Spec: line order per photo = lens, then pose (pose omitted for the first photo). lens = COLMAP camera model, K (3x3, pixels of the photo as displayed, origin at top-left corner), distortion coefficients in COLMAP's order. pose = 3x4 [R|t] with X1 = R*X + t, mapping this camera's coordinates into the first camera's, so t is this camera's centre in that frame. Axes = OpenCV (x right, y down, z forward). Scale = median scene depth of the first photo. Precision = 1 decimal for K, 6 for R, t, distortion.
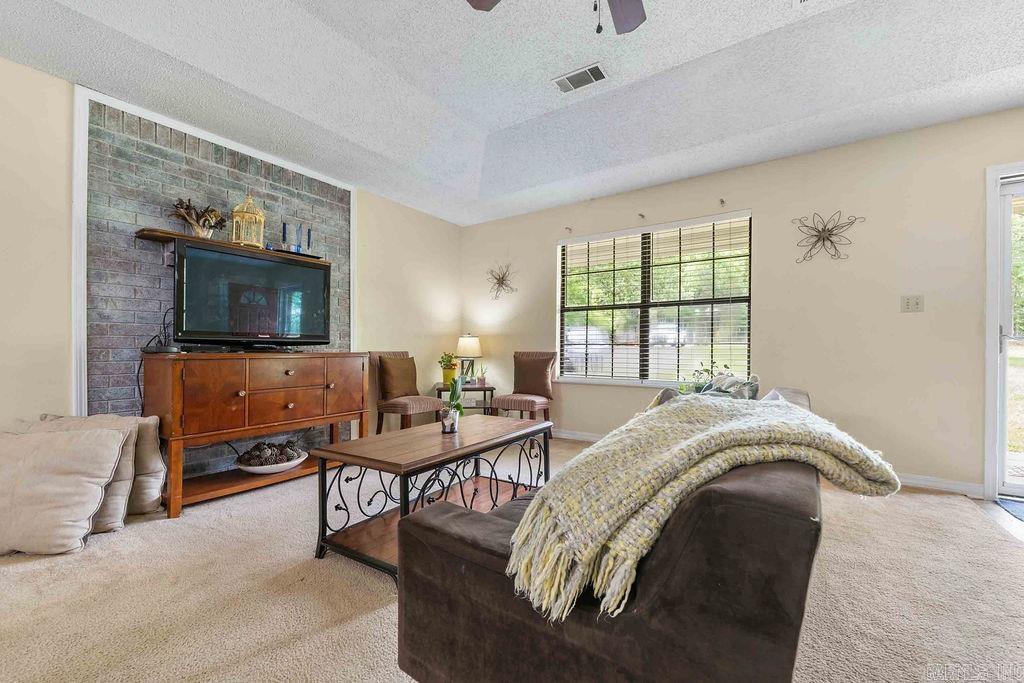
lens RADIAL K [[423.3, 0, 508.4], [0, 423.3, 345.2], [0, 0, 1]] dist [0.000749, 0.000344]
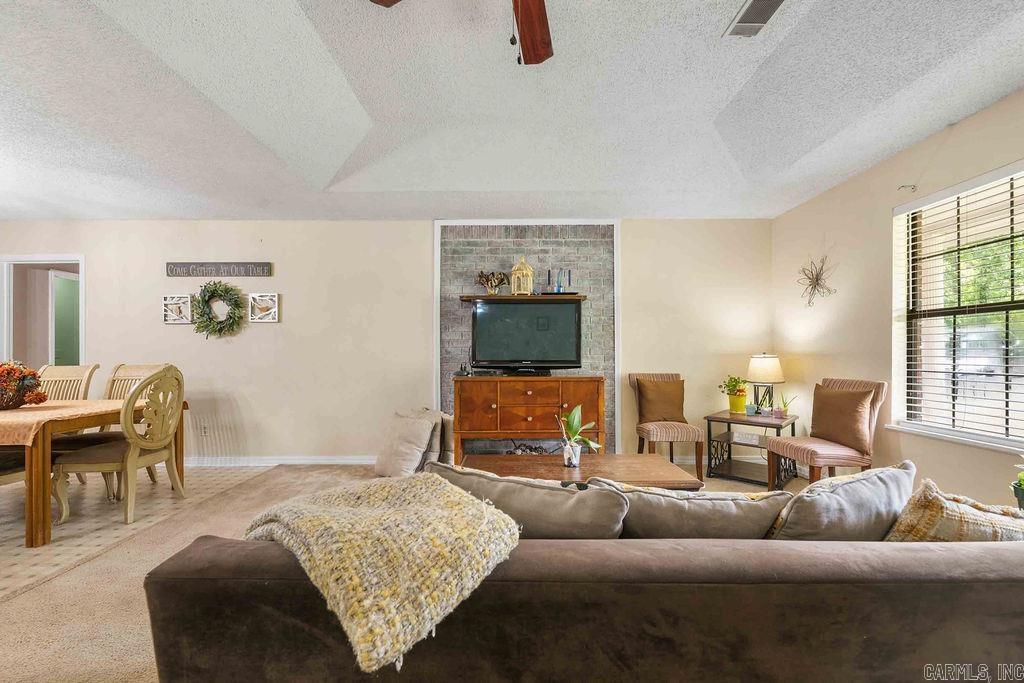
lens RADIAL K [[423.3, 0, 507.4], [0, 423.3, 347.8], [0, 0, 1]] dist [0.000749, 0.000344]
pose [[0.552976, -0.016673, -0.833031, 0.421852], [0.010516, 0.999860, -0.013031, -0.044310], [0.833131, -0.001554, 0.553073, 0.202799]]
